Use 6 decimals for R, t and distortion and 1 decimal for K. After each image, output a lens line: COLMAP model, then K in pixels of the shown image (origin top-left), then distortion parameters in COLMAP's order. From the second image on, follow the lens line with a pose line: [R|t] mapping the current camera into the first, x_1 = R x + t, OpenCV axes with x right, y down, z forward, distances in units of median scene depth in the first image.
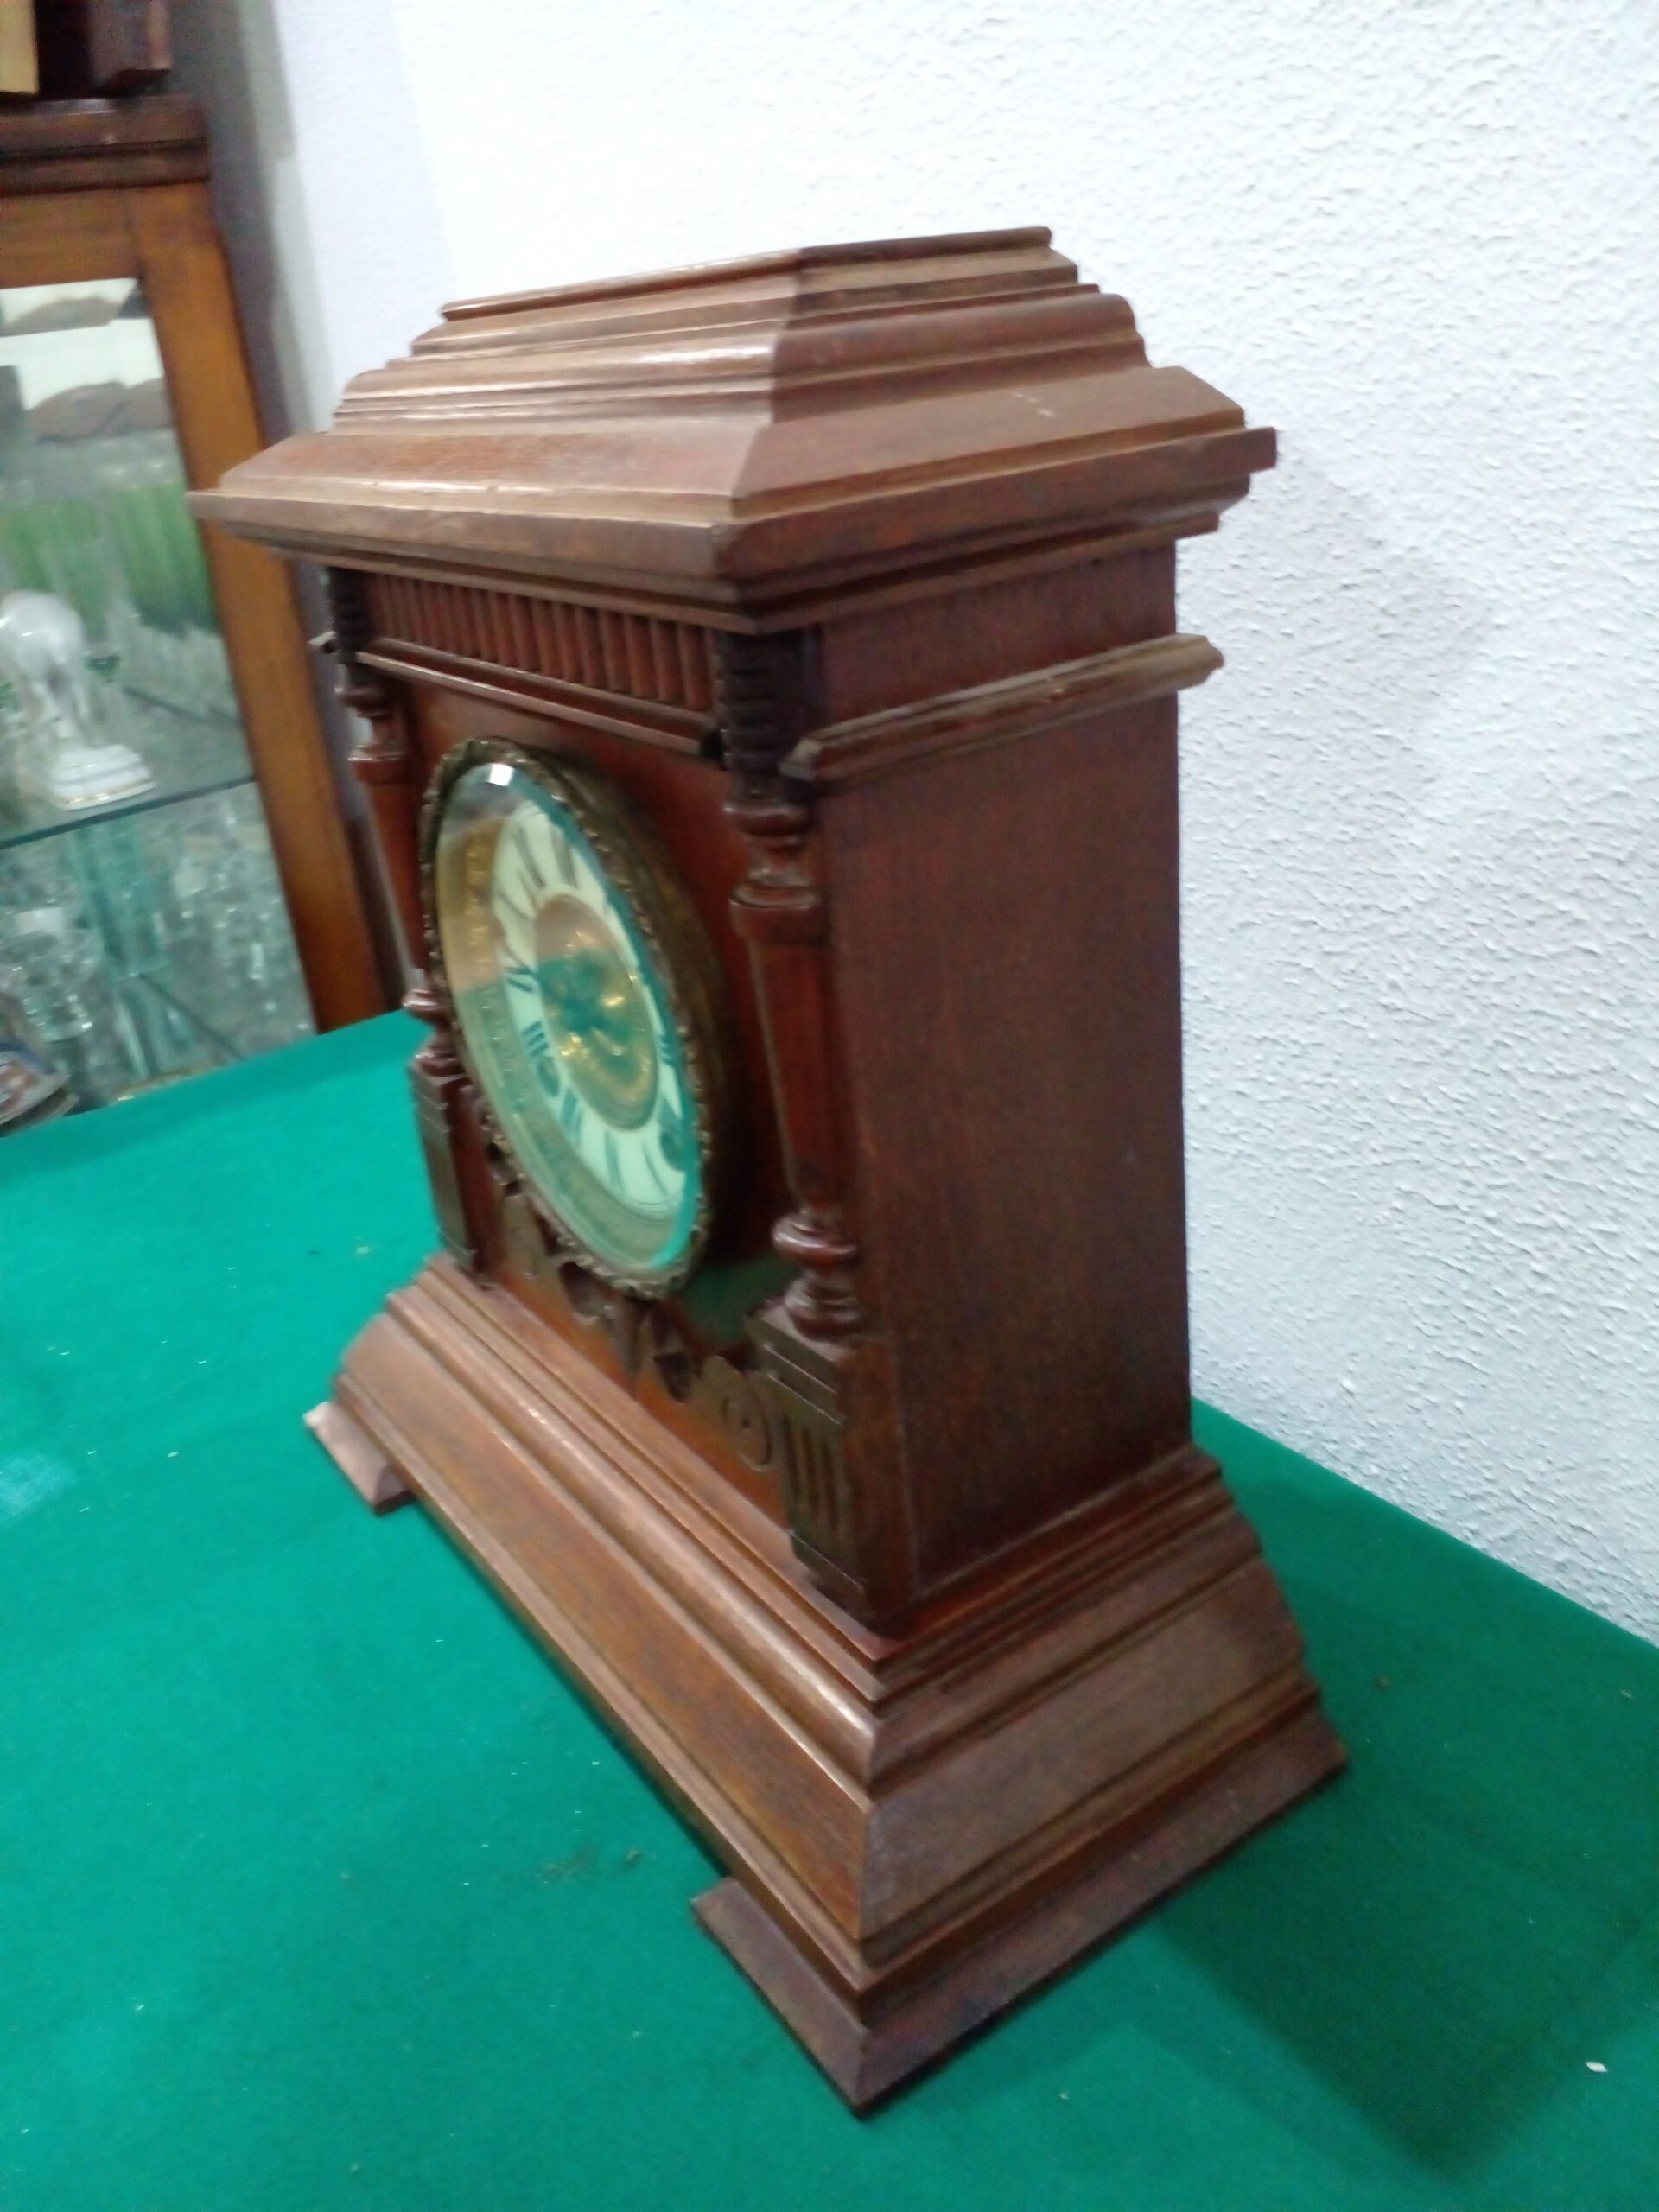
lens RADIAL K [[1795.9, 0, 792.0], [0, 1795.9, 1102.9], [0, 0, 1]] dist [0.005790, -0.018166]
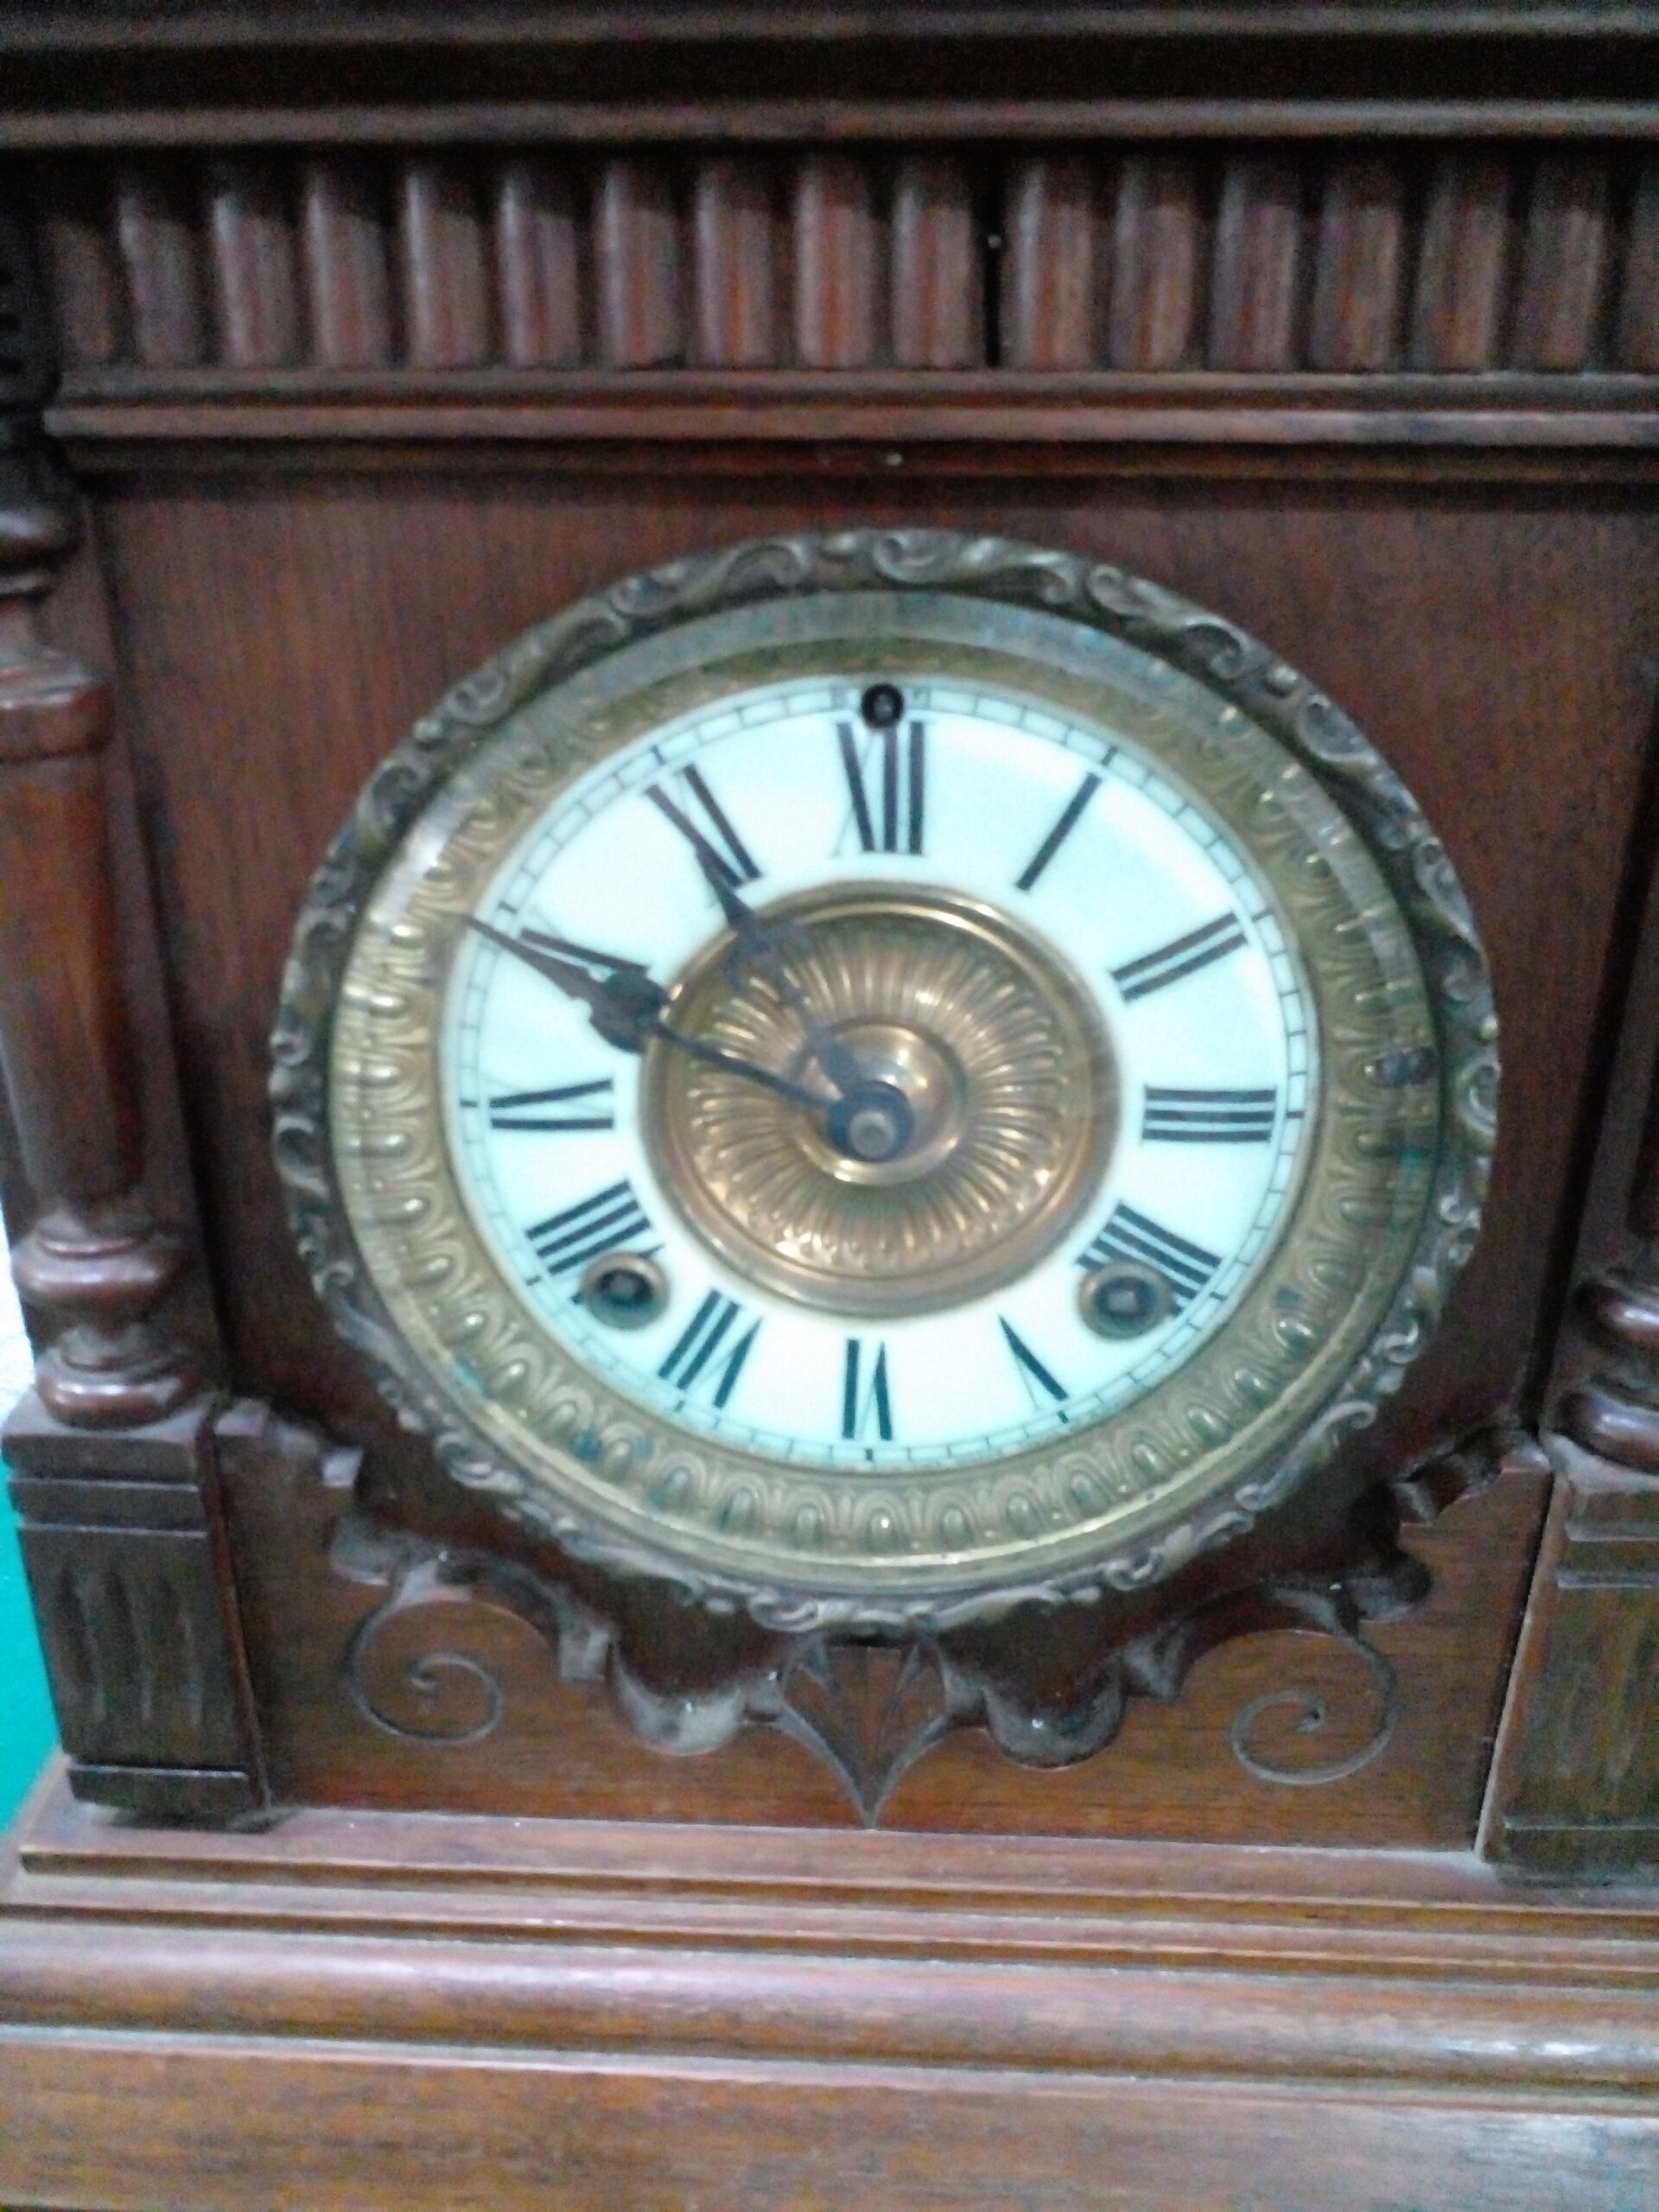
lens RADIAL K [[1795.9, 0, 774.3], [0, 1795.9, 1109.9], [0, 0, 1]] dist [0.005790, -0.018166]
pose [[0.608852, -0.230231, 0.759139, -0.504503], [0.268559, 0.960273, 0.075839, -0.096846], [-0.746441, 0.157699, 0.646495, 0.692346]]
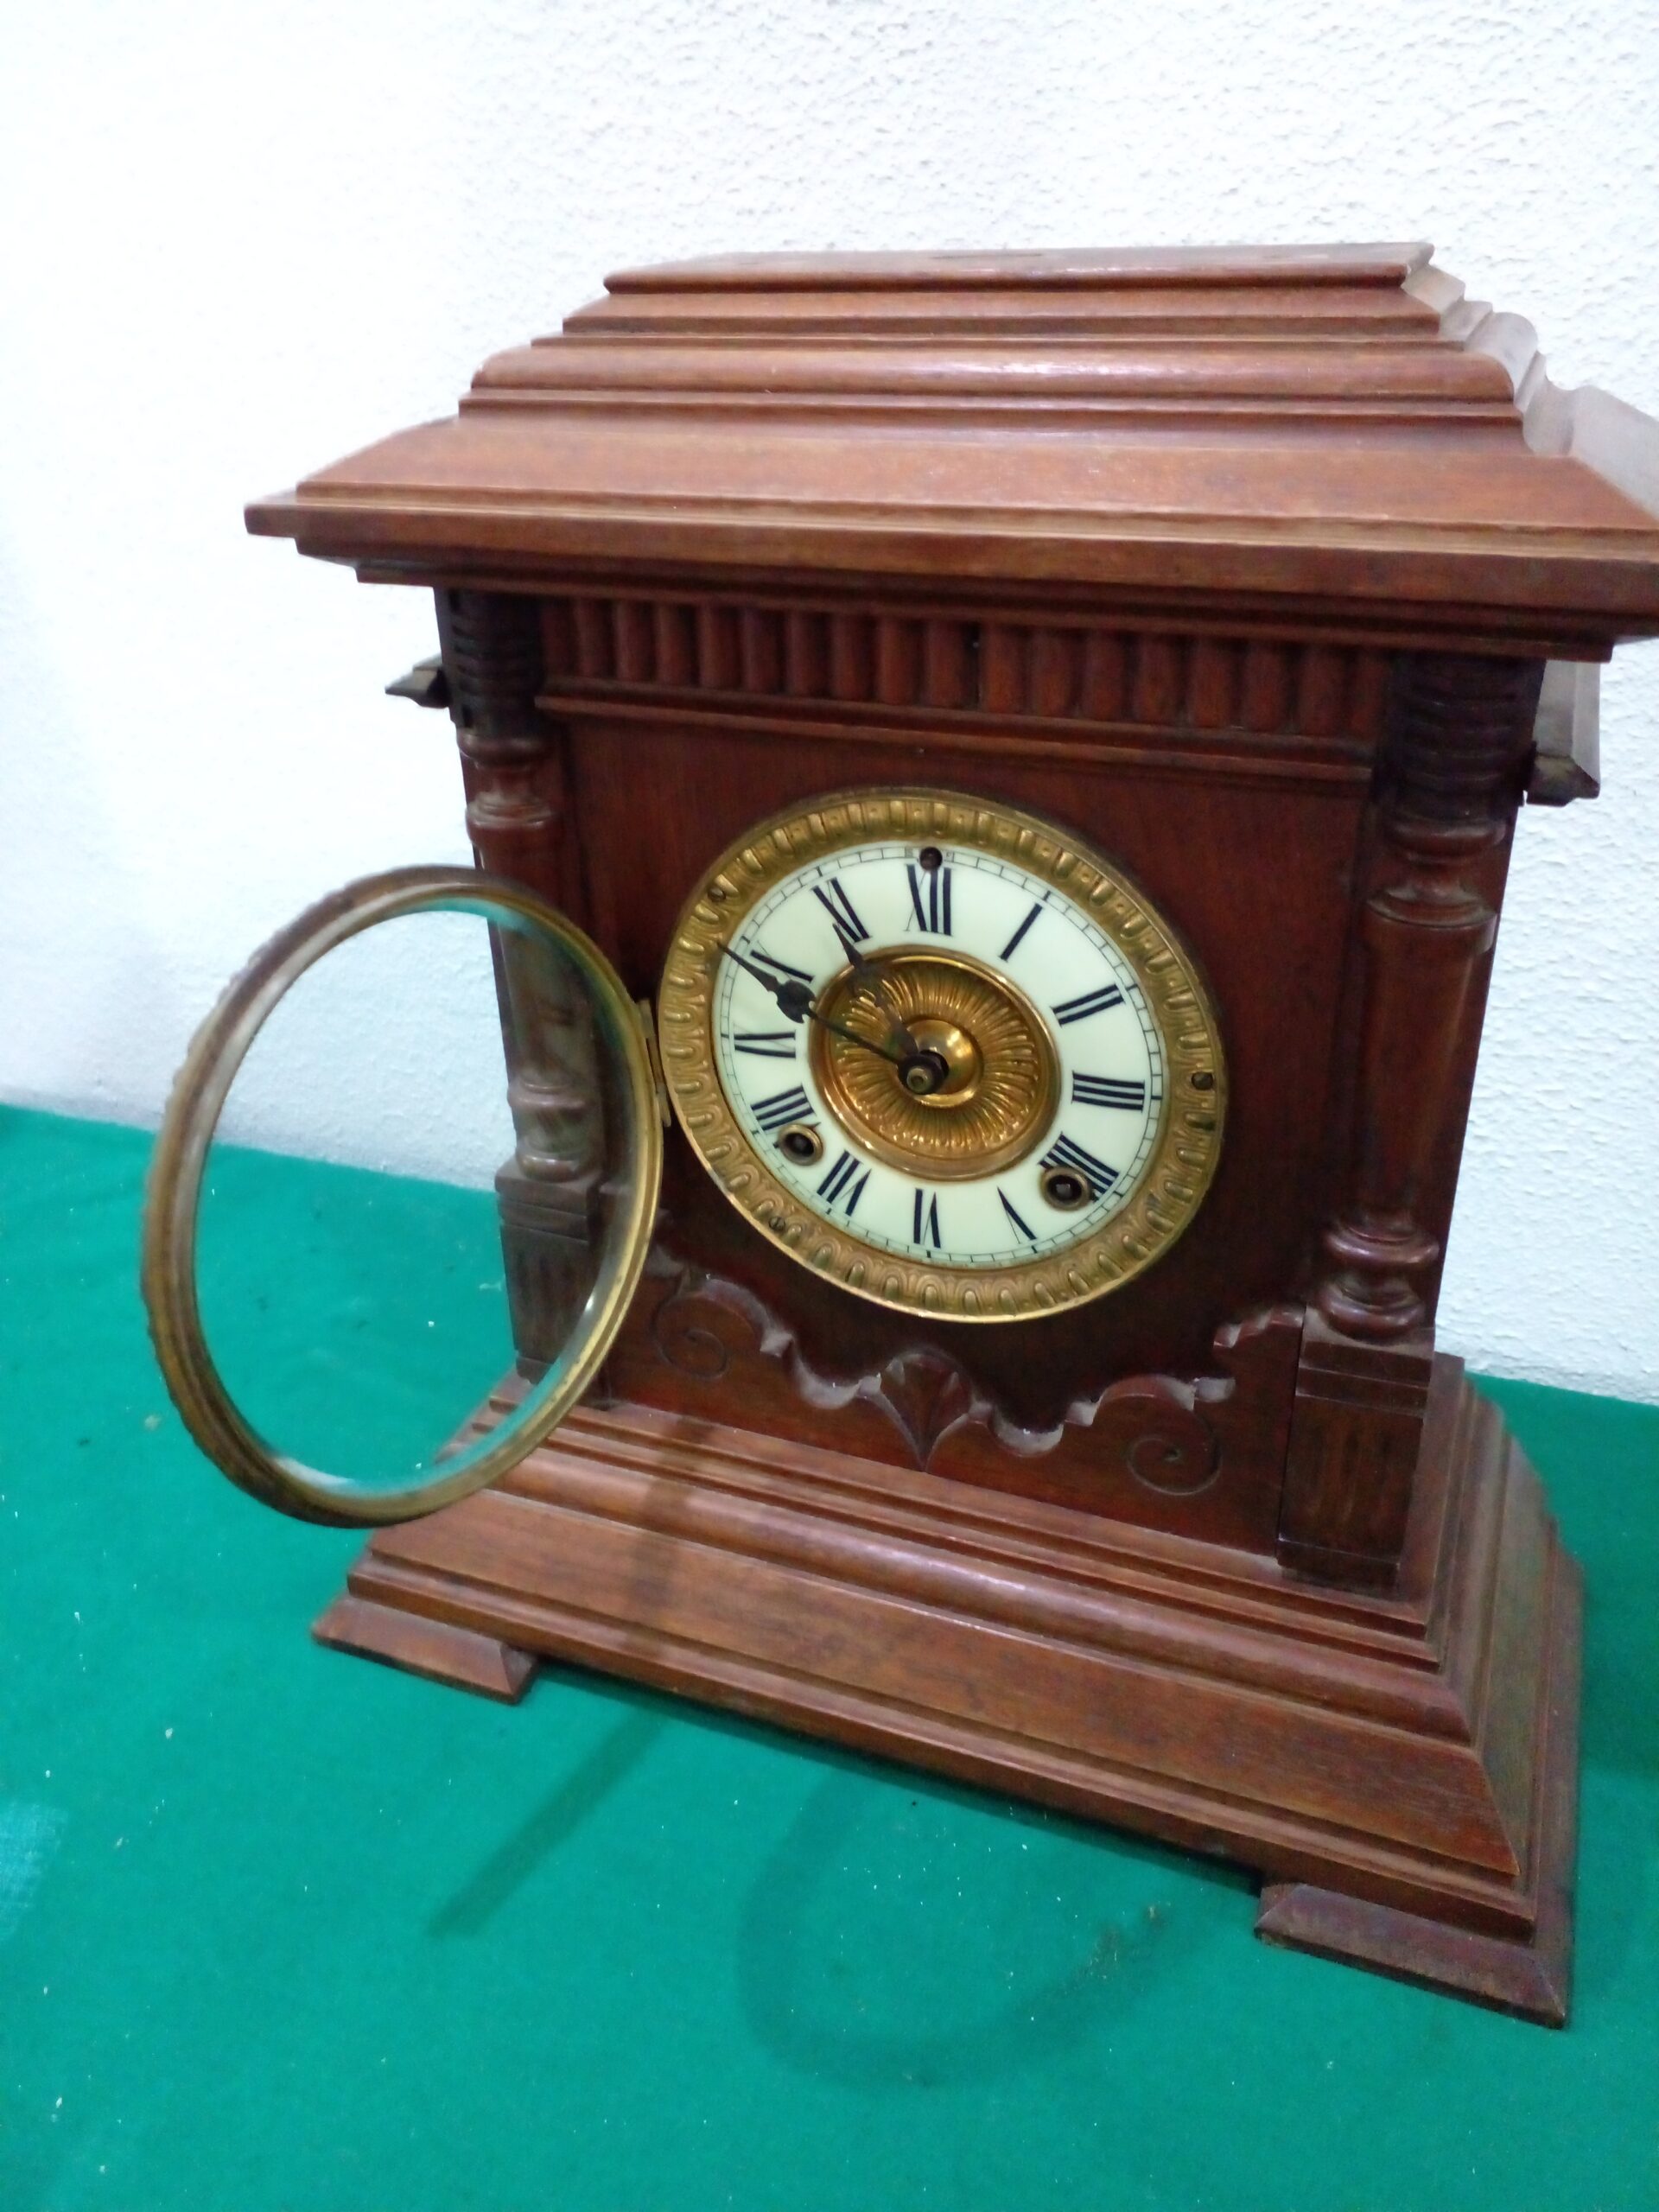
lens RADIAL K [[1795.9, 0, 773.0], [0, 1795.9, 1095.5], [0, 0, 1]] dist [0.005790, -0.018166]
pose [[0.835145, -0.194868, 0.514354, -0.648239], [0.177139, 0.980604, 0.083895, -0.127467], [-0.520726, 0.021047, 0.853465, 0.257171]]
